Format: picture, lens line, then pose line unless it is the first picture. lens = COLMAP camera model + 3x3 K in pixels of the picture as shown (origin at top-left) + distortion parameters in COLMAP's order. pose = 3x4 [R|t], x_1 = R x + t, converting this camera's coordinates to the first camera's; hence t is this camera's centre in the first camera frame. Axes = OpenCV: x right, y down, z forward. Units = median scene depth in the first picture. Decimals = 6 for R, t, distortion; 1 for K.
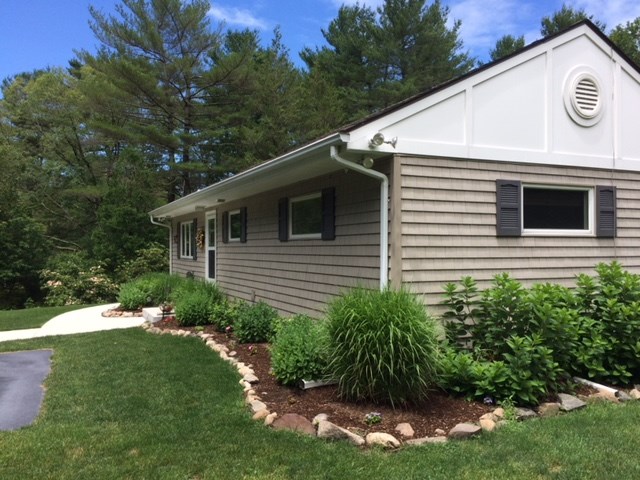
lens RADIAL K [[544.8, 0, 320.0], [0, 544.8, 240.0], [0, 0, 1]] dist [0.067931, -0.108989]
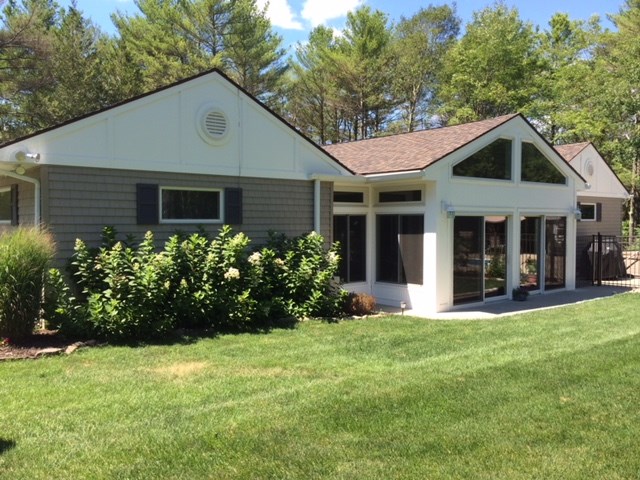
lens RADIAL K [[558.6, 0, 320.0], [0, 558.6, 240.0], [0, 0, 1]] dist [0.042522, -0.006420]
pose [[0.963322, -0.005787, 0.268287, 0.329011], [-0.006407, 0.998986, 0.044555, -0.028811], [-0.268273, -0.044640, 0.962308, -0.426126]]
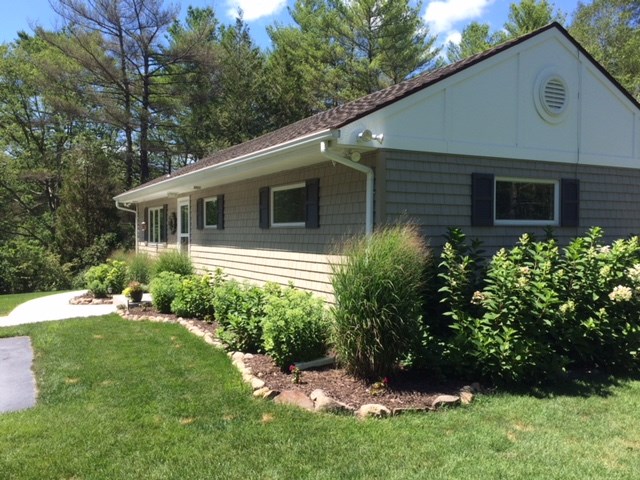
lens RADIAL K [[558.6, 0, 320.0], [0, 558.6, 240.0], [0, 0, 1]] dist [0.042522, -0.006420]
pose [[0.997808, 0.001846, 0.066149, -0.039757], [-0.003605, 0.999643, 0.026476, -0.006592], [-0.066076, -0.026656, 0.997458, -0.065846]]
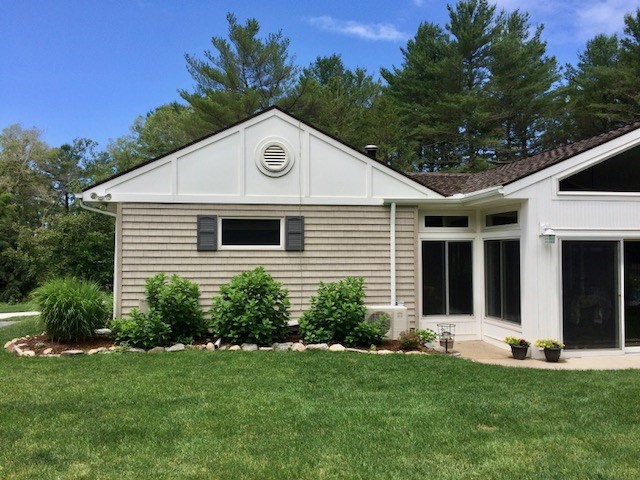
lens RADIAL K [[544.8, 0, 320.0], [0, 544.8, 240.0], [0, 0, 1]] dist [0.067931, -0.108989]
pose [[0.962476, -0.003498, -0.271346, 0.929951], [0.000434, 0.999935, -0.011351, -0.015841], [0.271368, 0.010807, 0.962415, -0.366283]]
